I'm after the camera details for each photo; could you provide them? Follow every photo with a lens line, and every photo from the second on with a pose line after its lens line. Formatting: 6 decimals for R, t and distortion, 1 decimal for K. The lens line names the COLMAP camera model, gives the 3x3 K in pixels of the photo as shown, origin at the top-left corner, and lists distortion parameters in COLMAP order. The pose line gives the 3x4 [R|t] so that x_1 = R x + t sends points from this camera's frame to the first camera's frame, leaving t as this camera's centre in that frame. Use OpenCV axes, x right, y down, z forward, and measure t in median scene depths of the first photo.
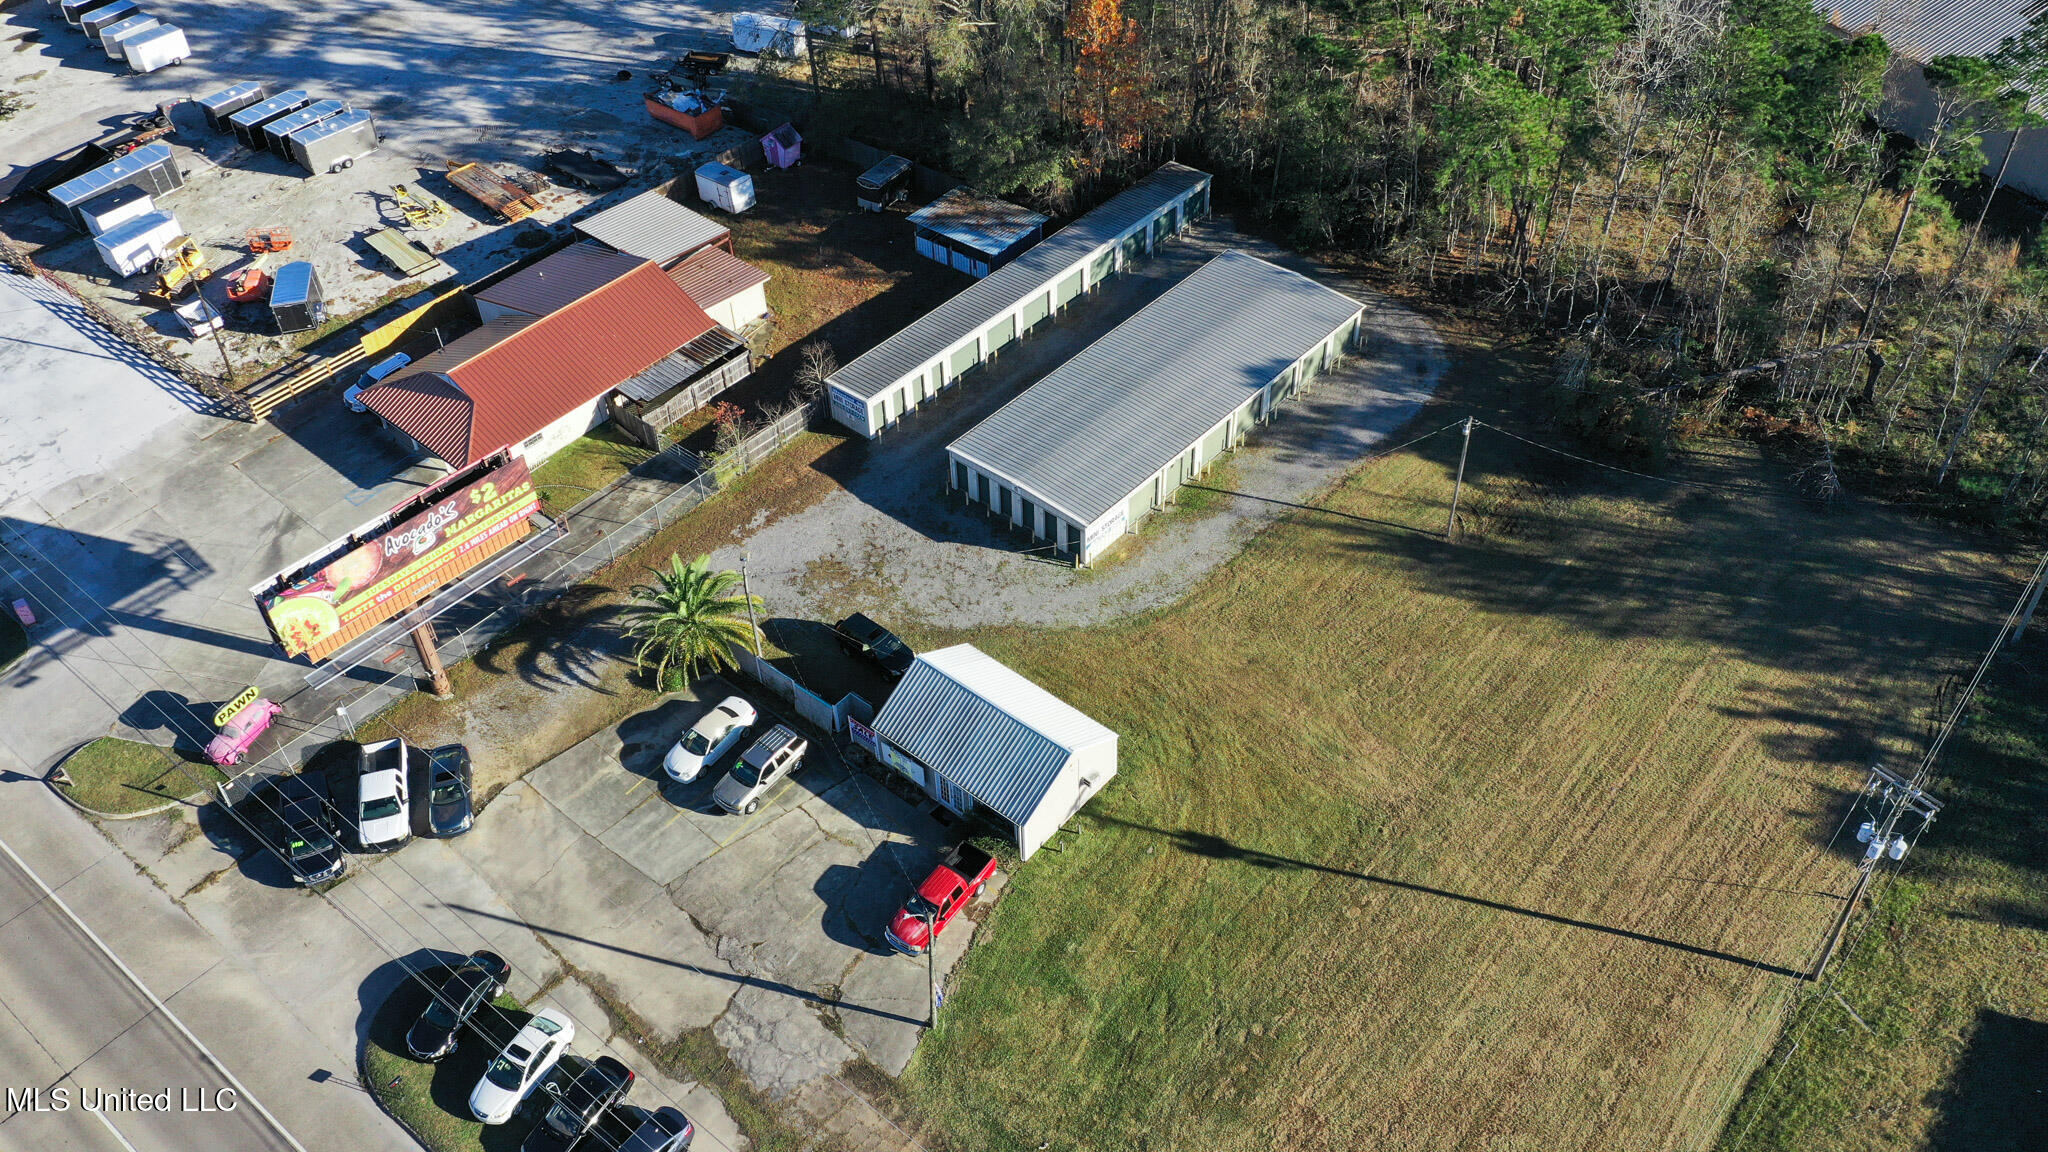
lens RADIAL K [[1624.3, 0, 1016.2], [0, 1624.3, 575.0], [0, 0, 1]] dist [0.004754, -0.002469]
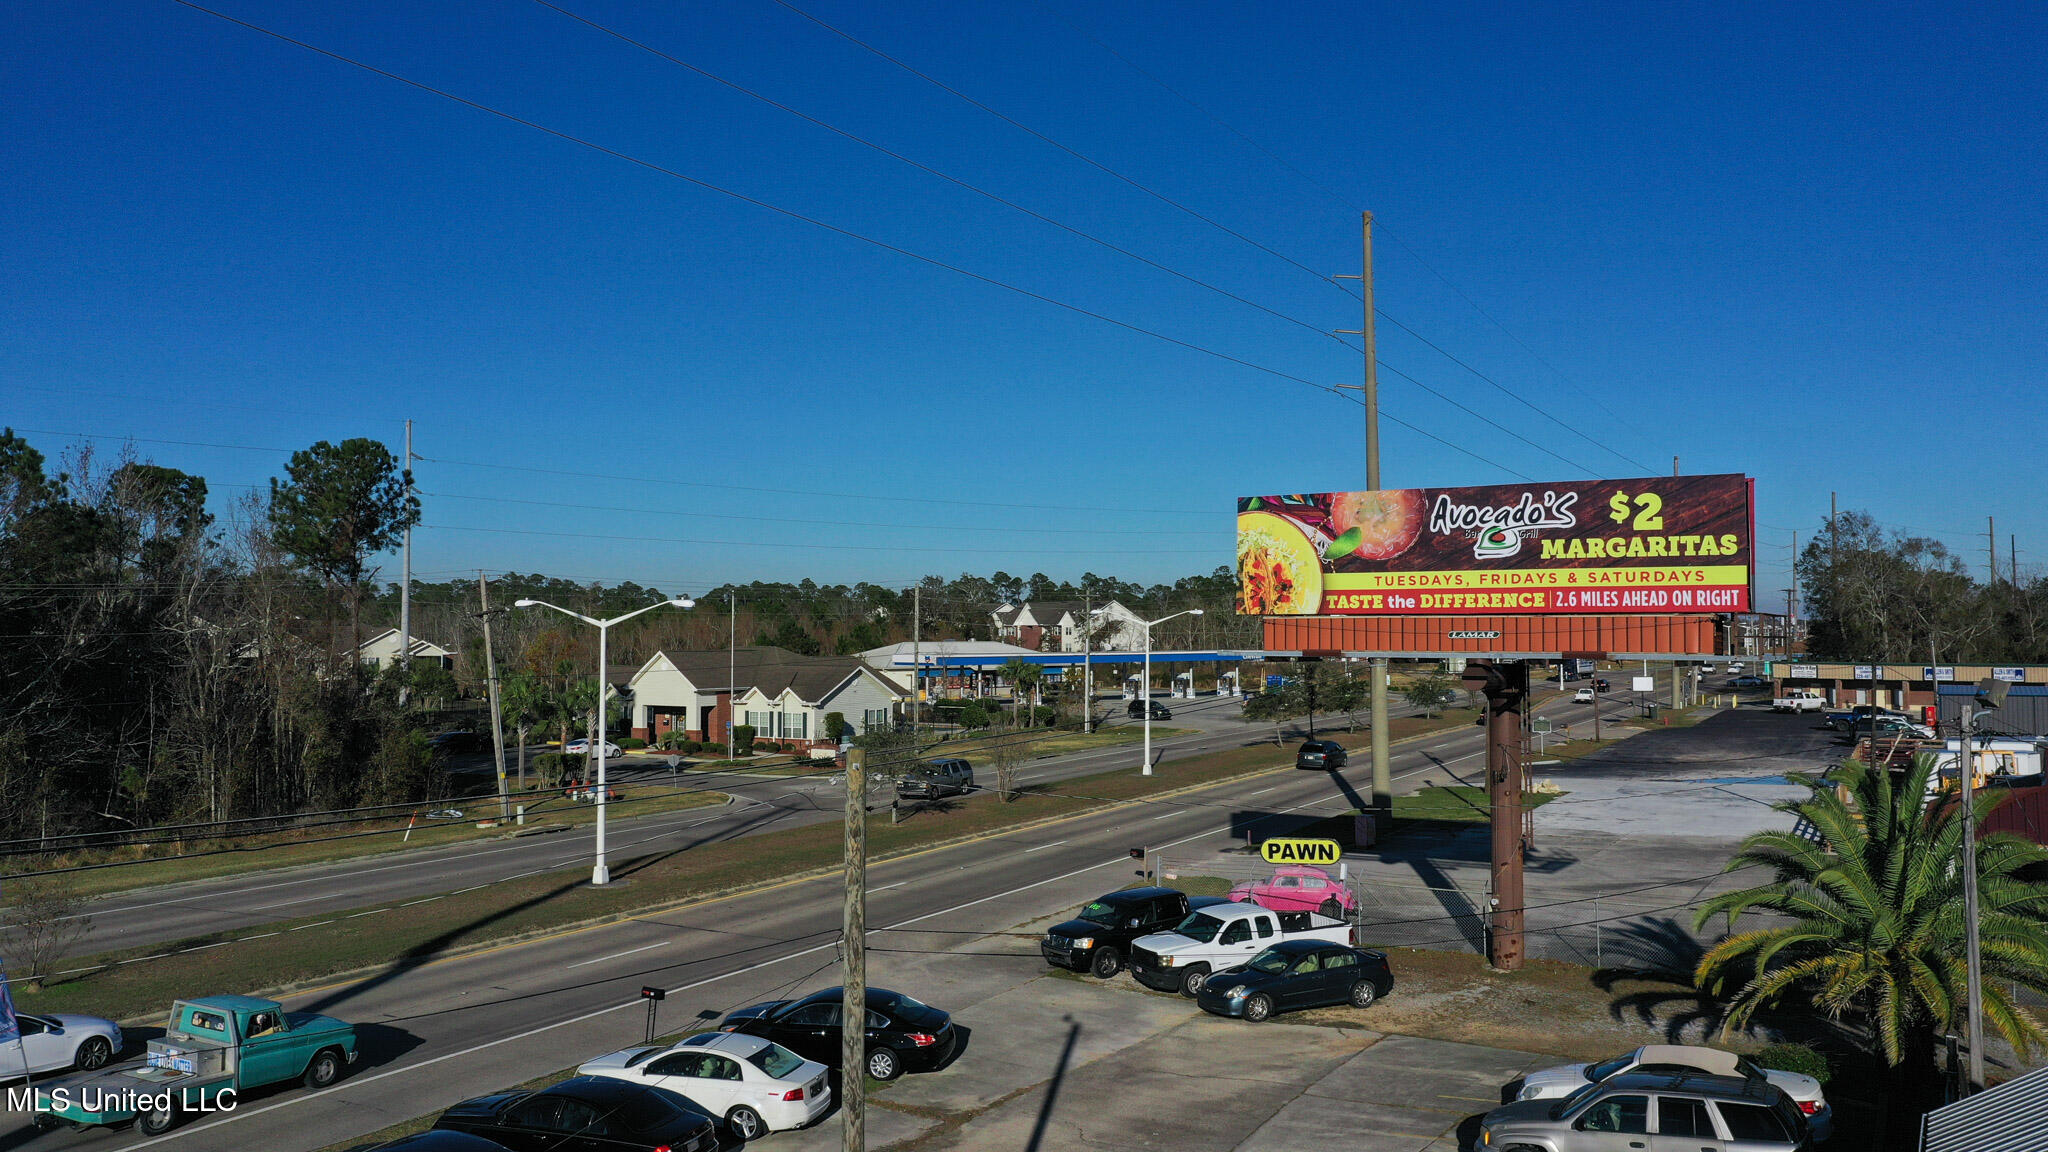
lens RADIAL K [[1624.3, 0, 1014.6], [0, 1624.3, 570.9], [0, 0, 1]] dist [0.004754, -0.002469]
pose [[0.159527, -0.025816, -0.986856, 0.157790], [-0.683394, 0.718514, -0.129268, 0.165653], [0.712407, 0.695033, 0.096979, 0.786551]]
